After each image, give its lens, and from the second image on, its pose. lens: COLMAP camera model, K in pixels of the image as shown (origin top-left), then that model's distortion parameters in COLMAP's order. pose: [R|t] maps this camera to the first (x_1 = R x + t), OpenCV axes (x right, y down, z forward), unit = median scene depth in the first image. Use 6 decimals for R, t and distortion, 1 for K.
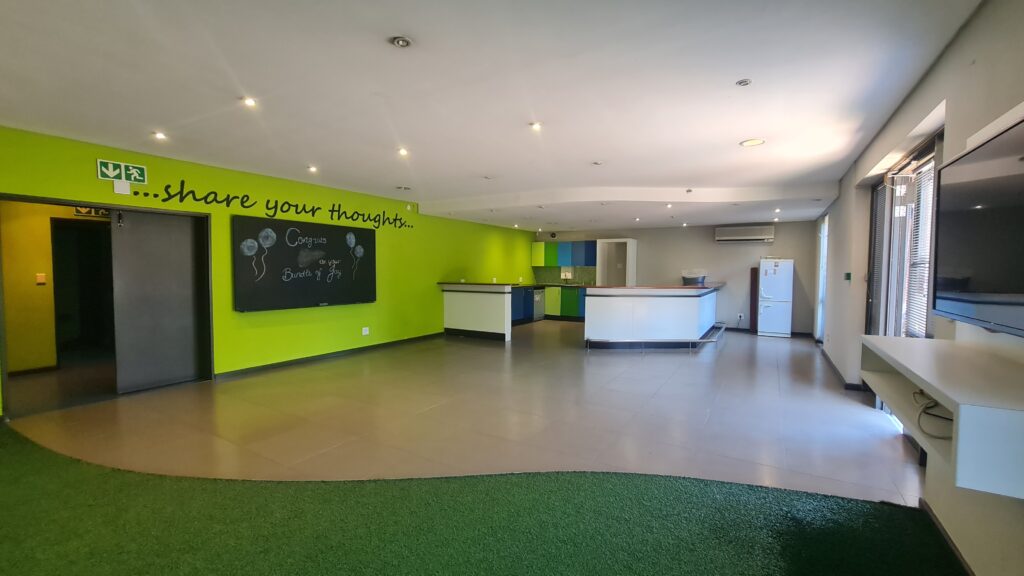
lens RADIAL K [[416.2, 0, 521.2], [0, 416.2, 289.8], [0, 0, 1]] dist [0.000173, -0.000080]
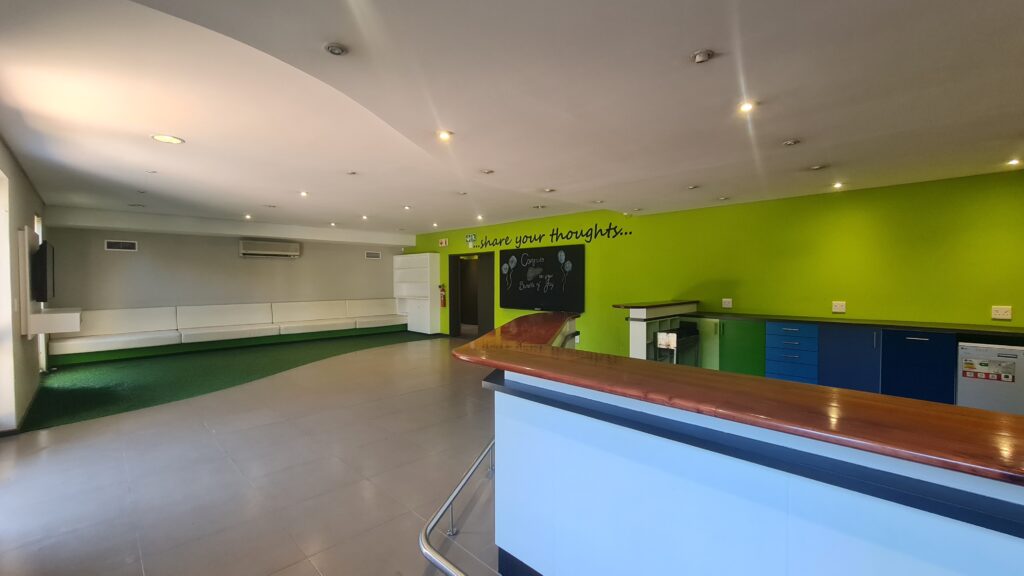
lens RADIAL K [[416.2, 0, 521.2], [0, 416.2, 289.8], [0, 0, 1]] dist [0.000173, -0.000080]
pose [[-0.239607, 0.011828, -0.970798, 0.769986], [-0.056397, 0.998068, 0.026080, -0.054524], [0.969230, 0.060999, -0.238477, 1.218335]]
